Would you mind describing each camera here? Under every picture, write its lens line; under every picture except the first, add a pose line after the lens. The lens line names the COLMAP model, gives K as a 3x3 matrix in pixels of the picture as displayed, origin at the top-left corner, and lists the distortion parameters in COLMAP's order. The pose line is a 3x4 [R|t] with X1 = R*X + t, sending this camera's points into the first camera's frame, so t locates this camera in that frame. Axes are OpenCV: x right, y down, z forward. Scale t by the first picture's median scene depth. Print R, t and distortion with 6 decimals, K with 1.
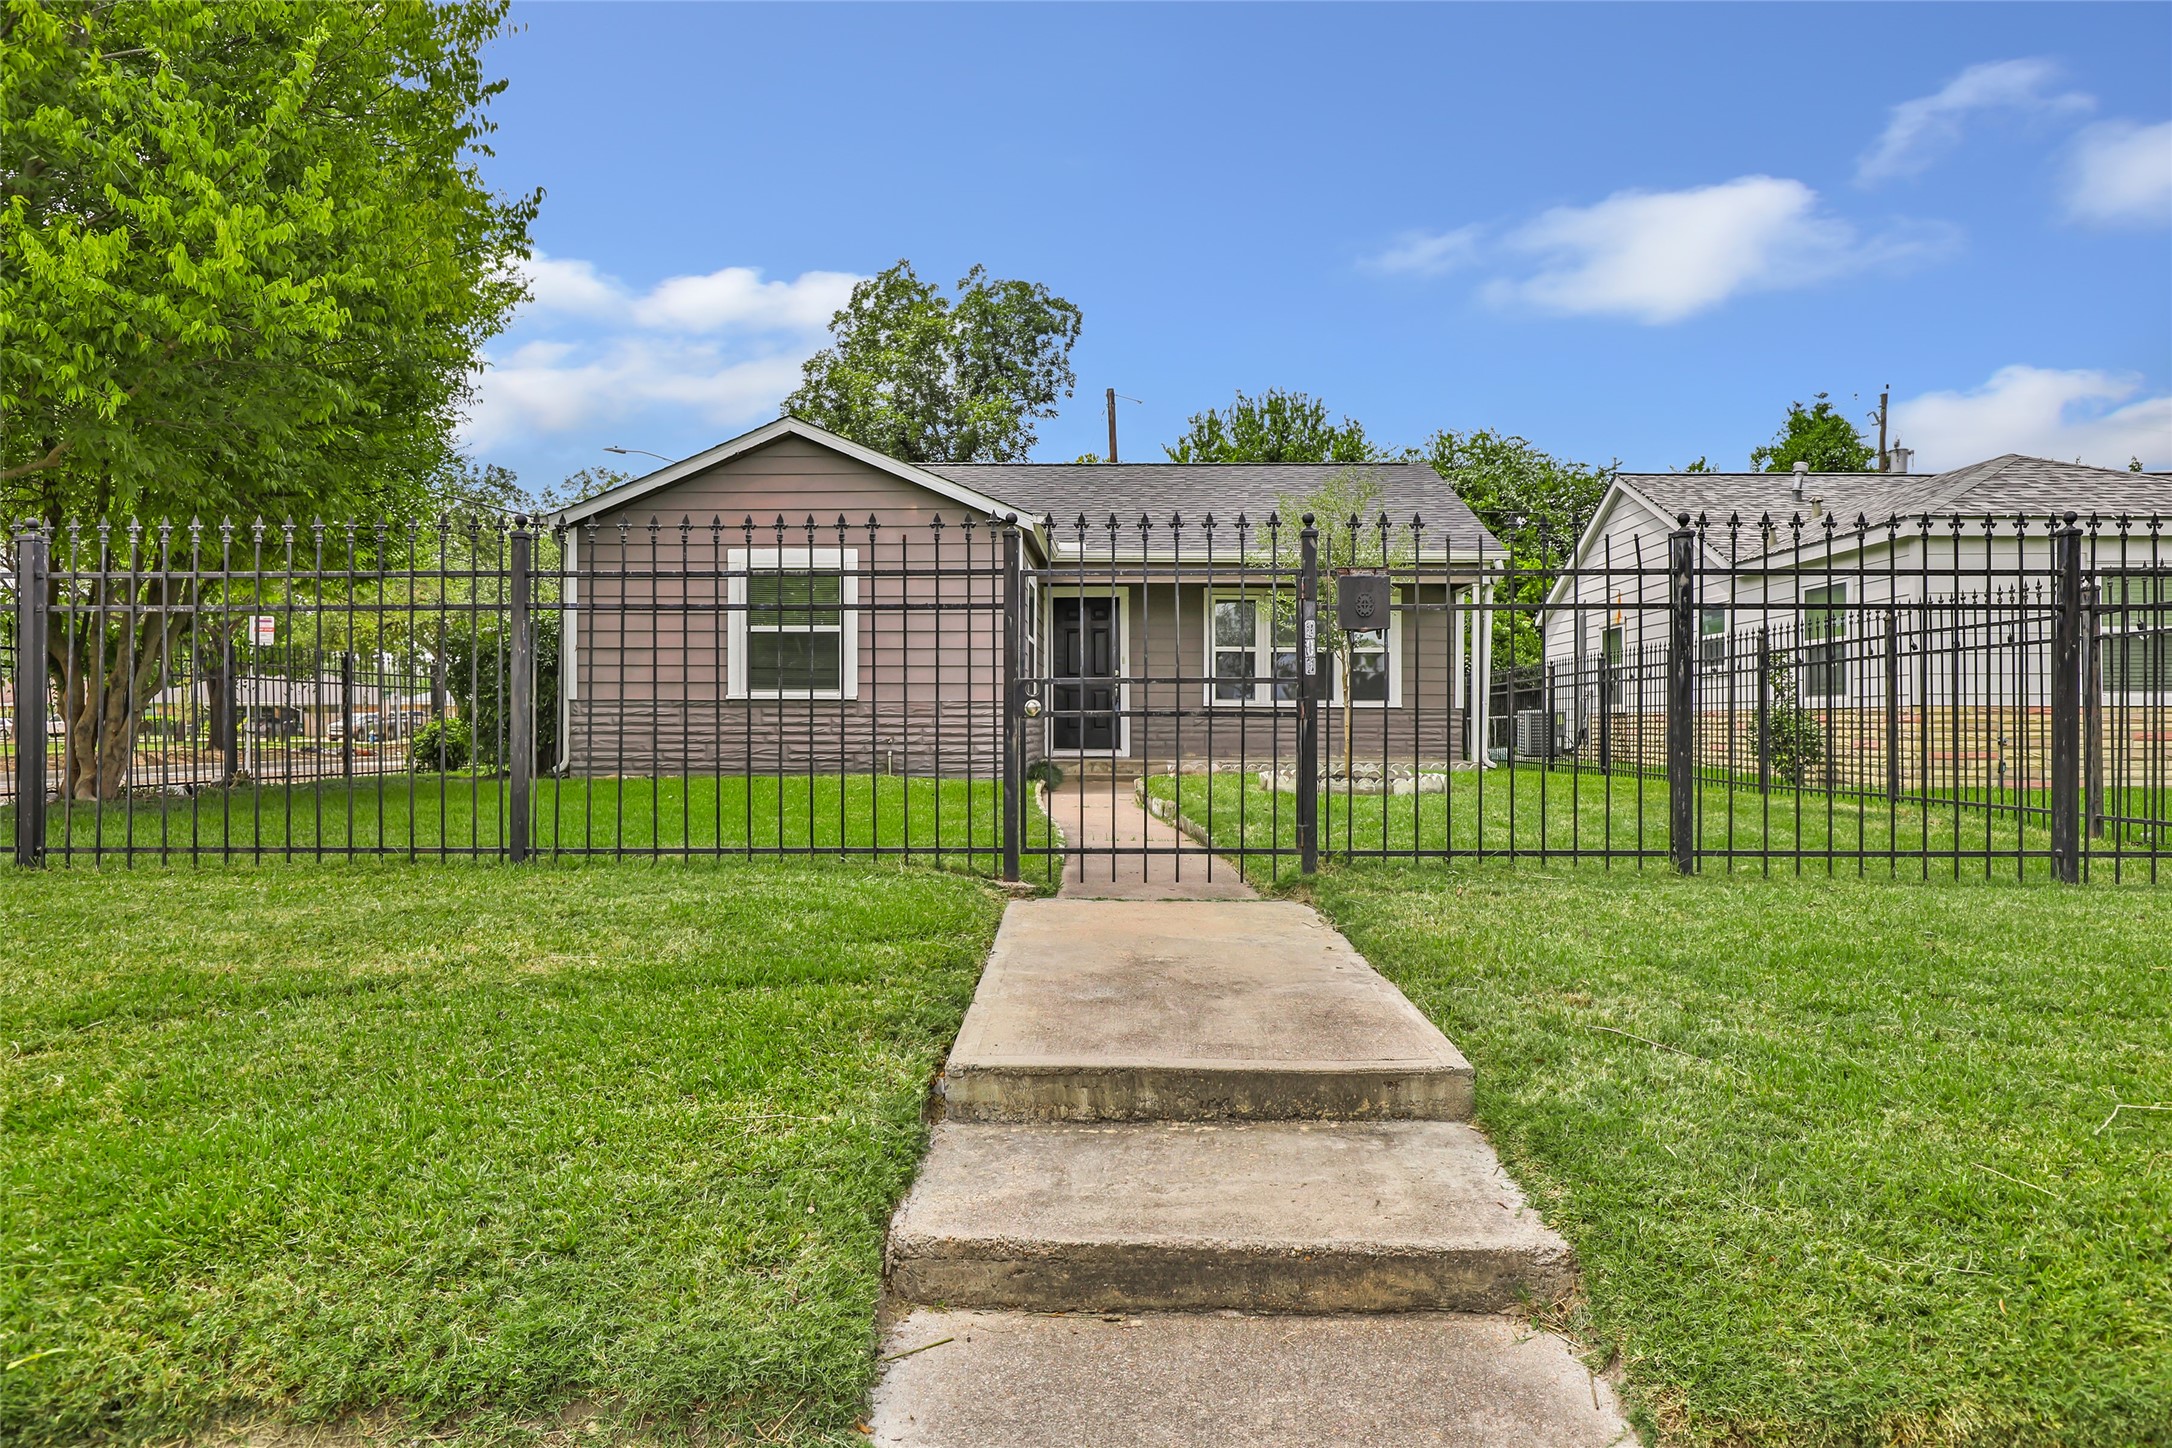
lens RADIAL K [[1403.3, 0, 1086.0], [0, 1403.3, 724.0], [0, 0, 1]] dist [0.031167, 0.000657]
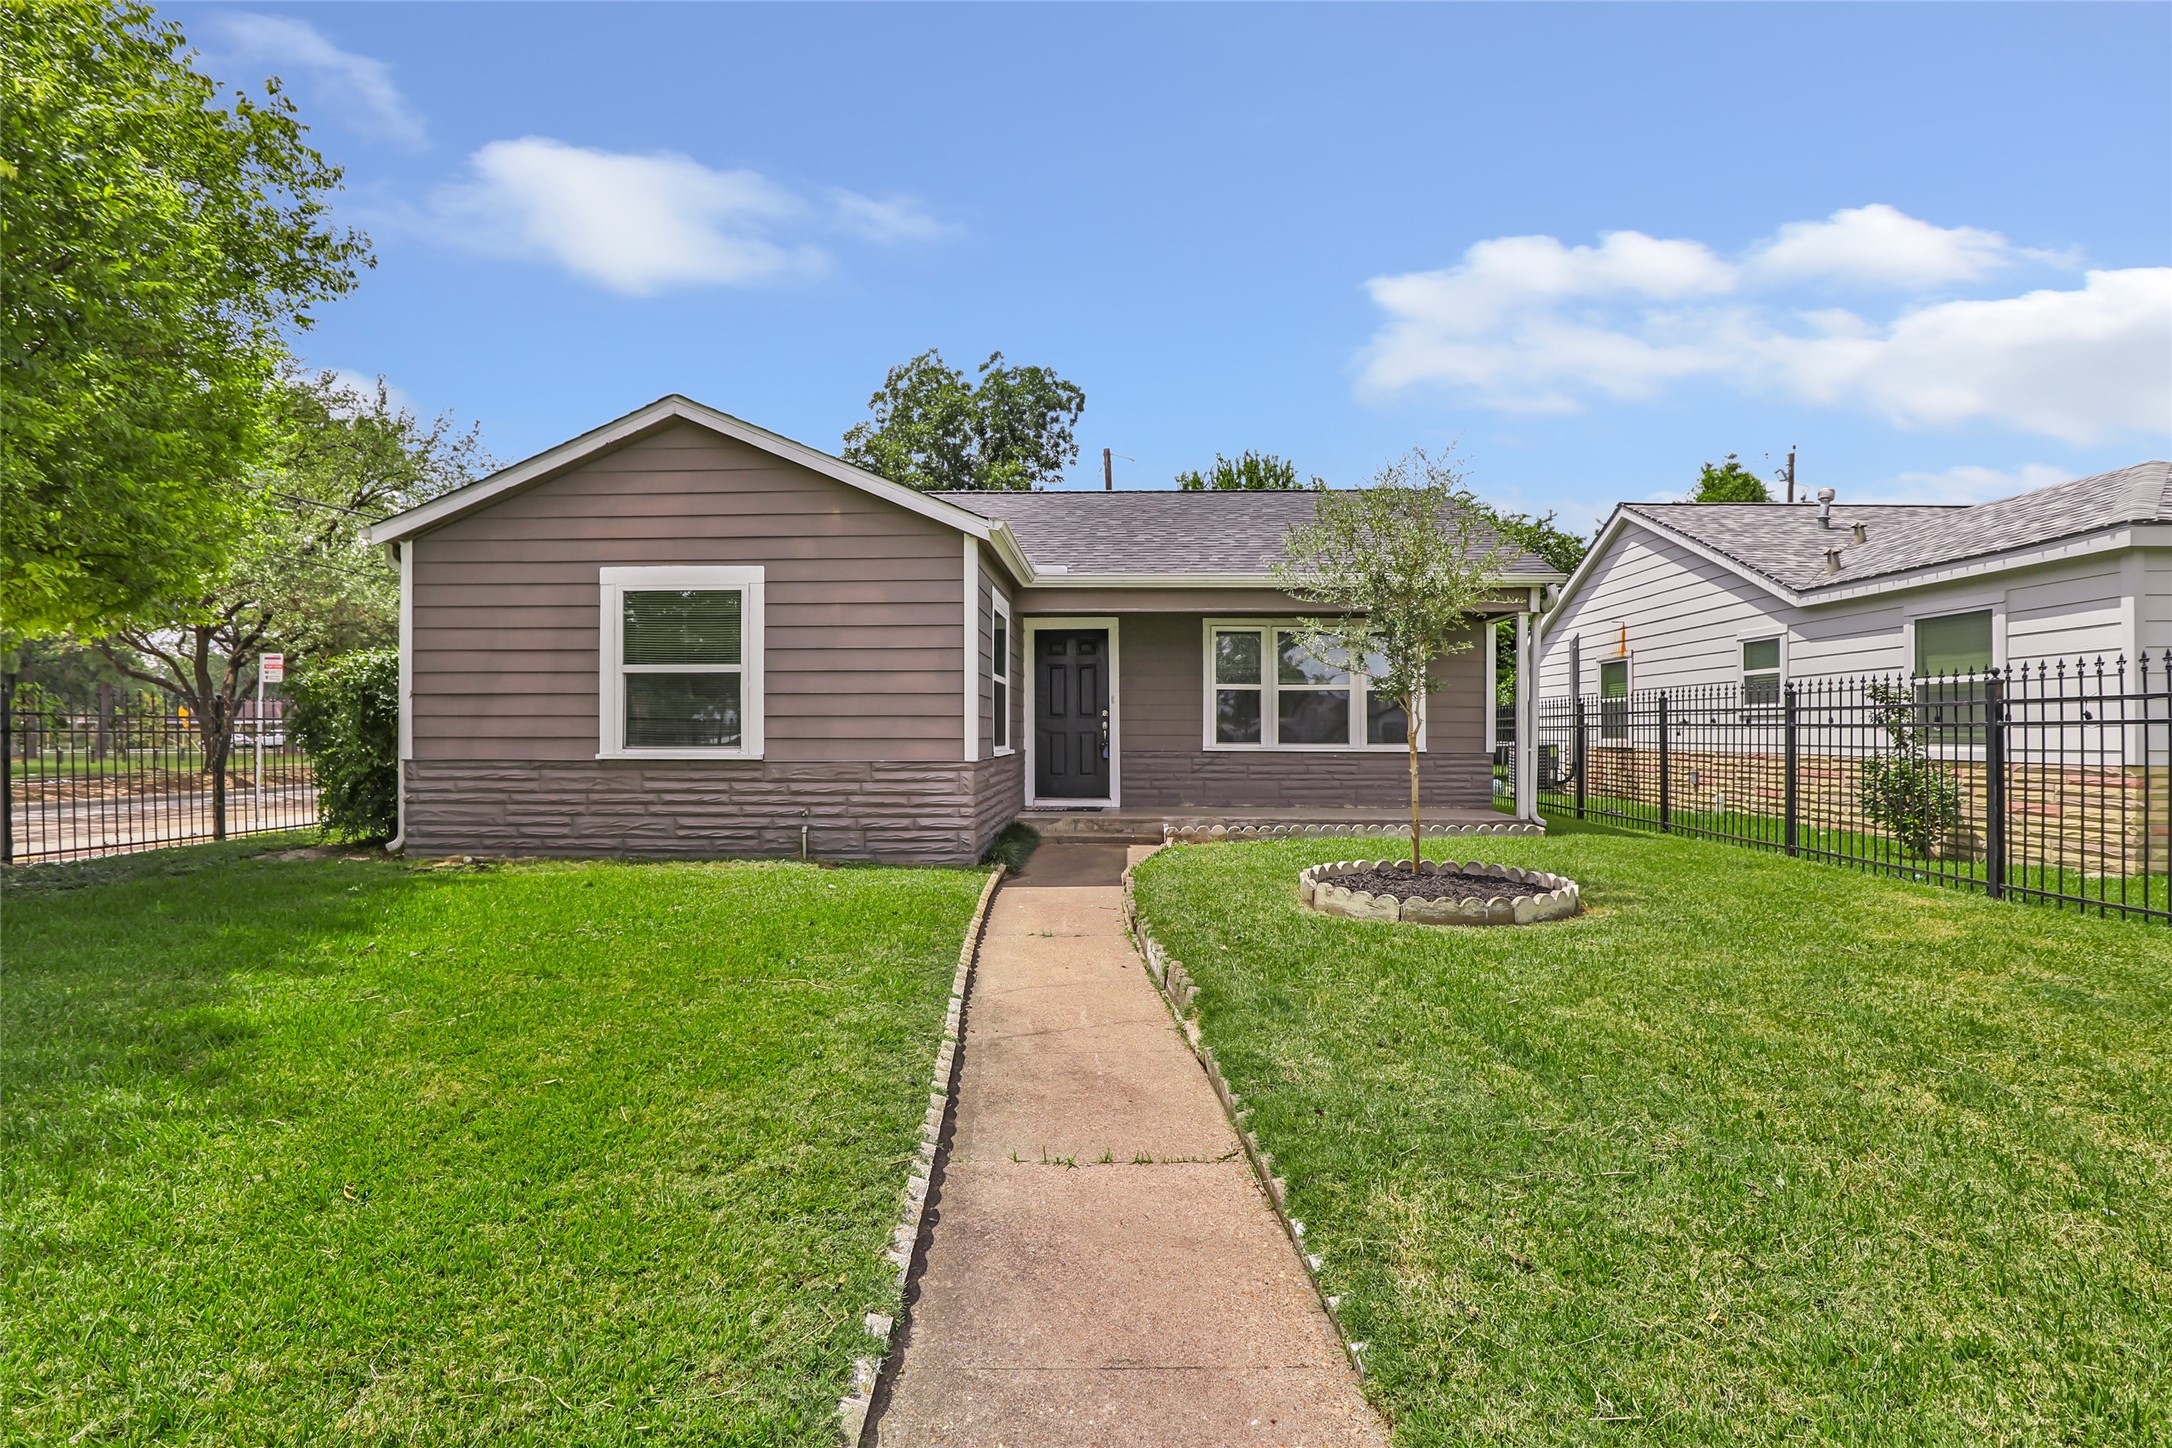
lens RADIAL K [[1062.8, 0, 1086.0], [0, 1062.8, 724.0], [0, 0, 1]] dist [-0.030324, -0.000847]
pose [[0.999969, -0.001598, -0.007732, 0.006403], [0.001549, 0.999979, -0.006336, -0.011073], [0.007742, 0.006324, 0.999950, 0.141347]]
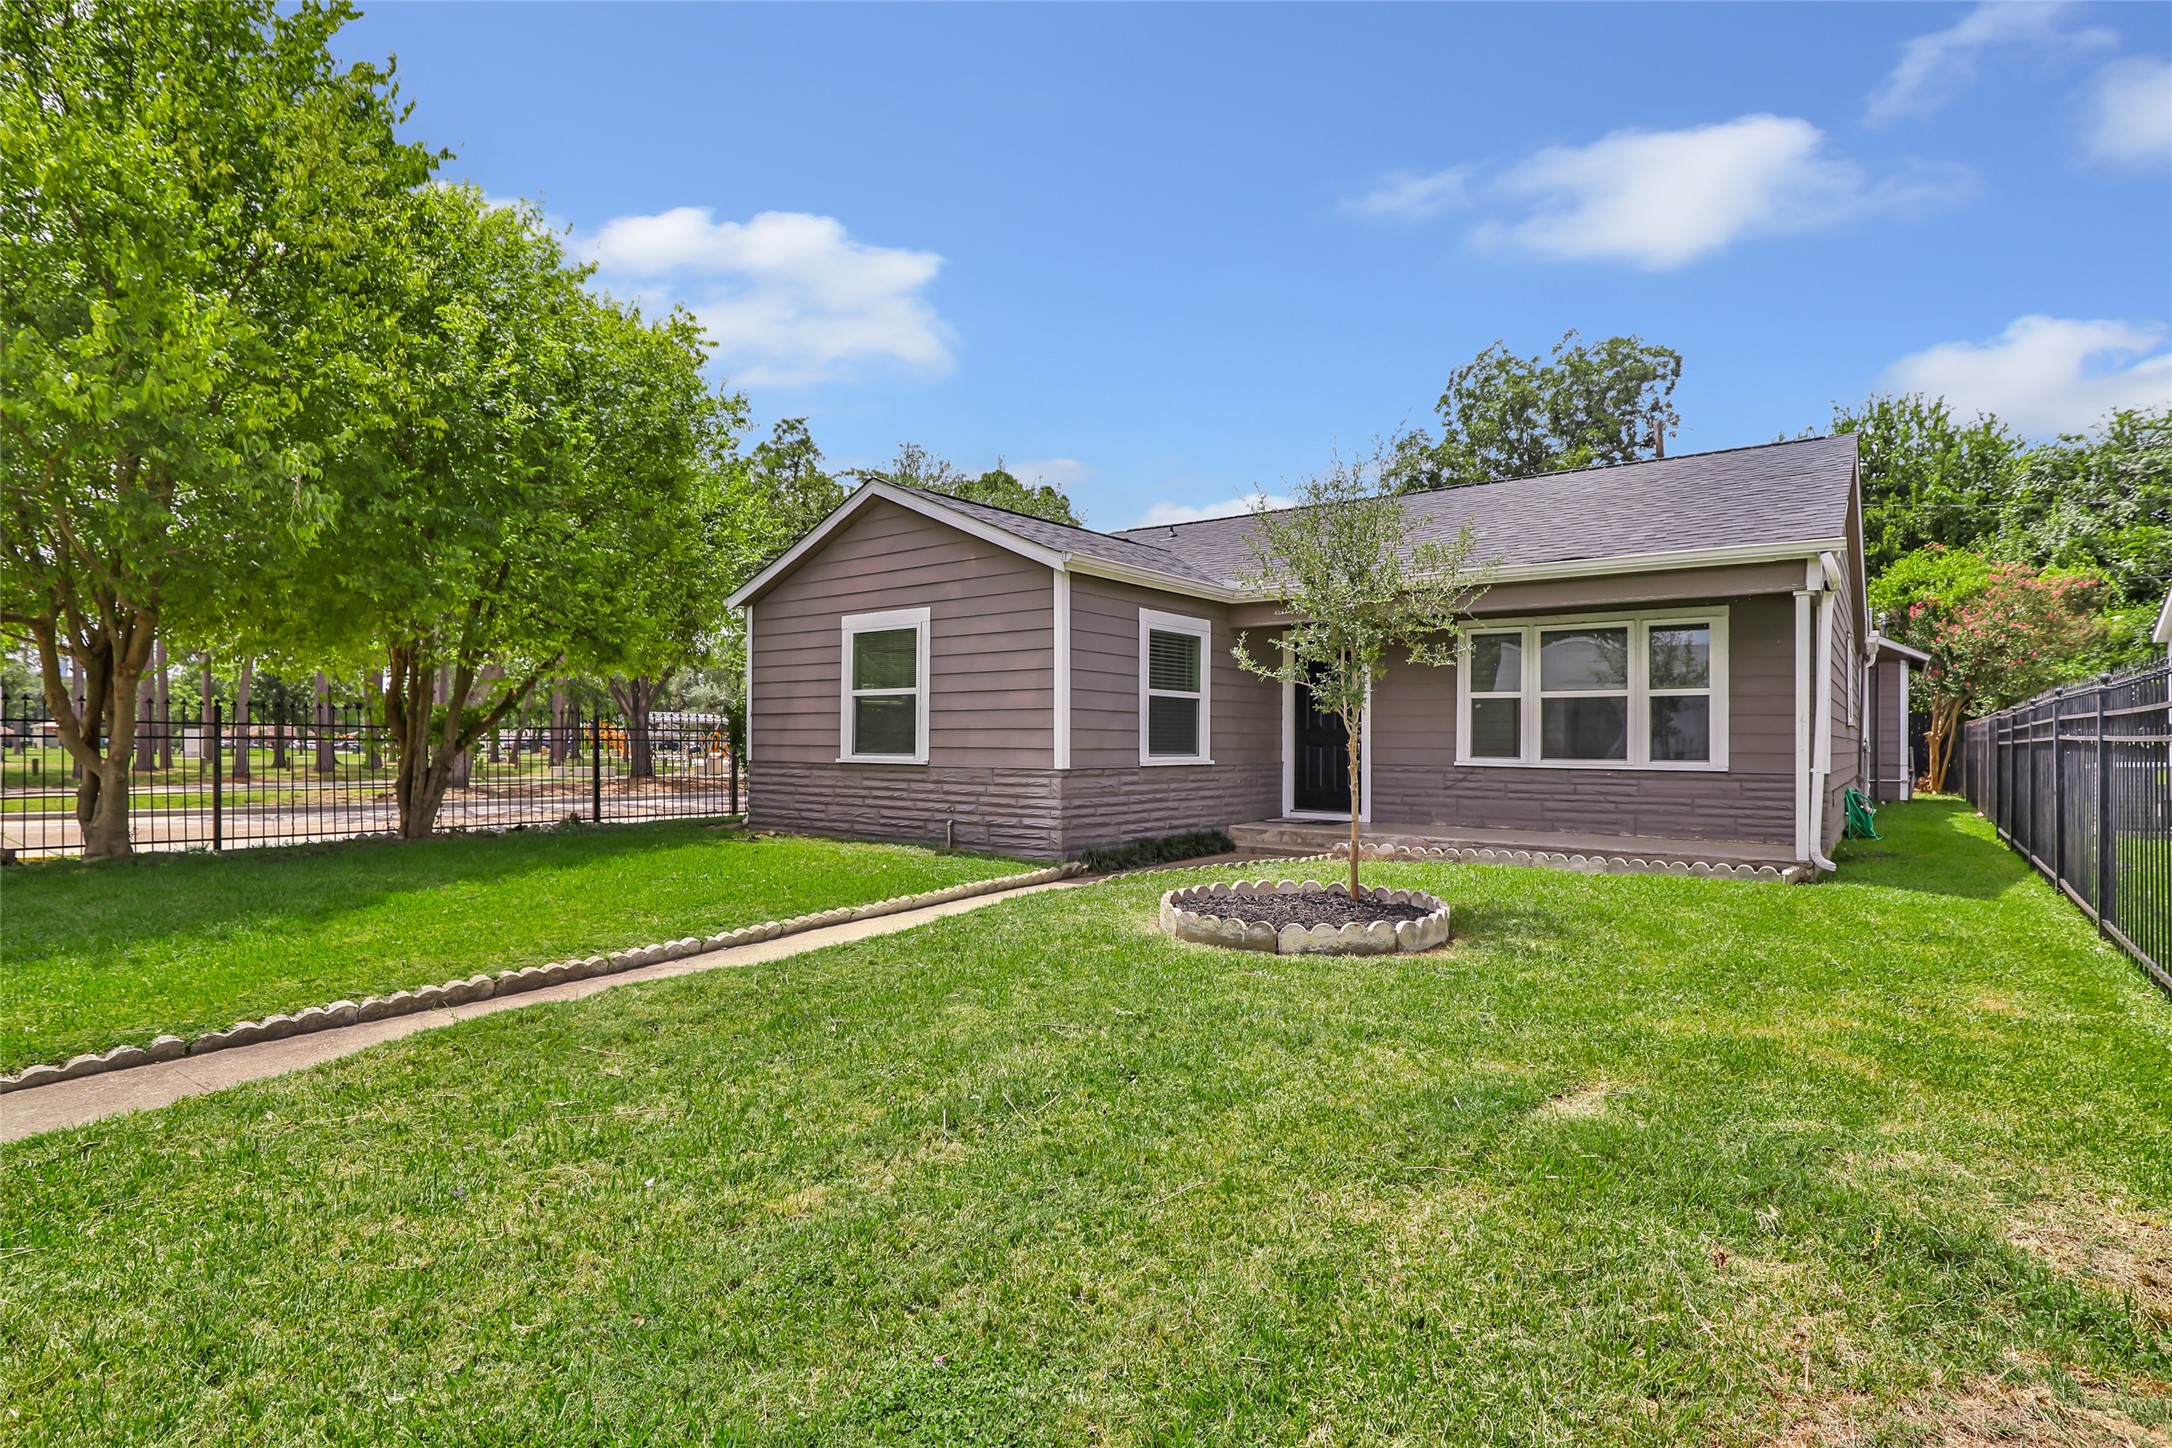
lens RADIAL K [[1062.8, 0, 1086.0], [0, 1062.8, 724.0], [0, 0, 1]] dist [-0.030324, -0.000847]
pose [[0.809999, -0.006768, -0.586392, 0.116225], [-0.003421, 0.999862, -0.016266, -0.011250], [0.586421, 0.015182, 0.809864, 0.162348]]
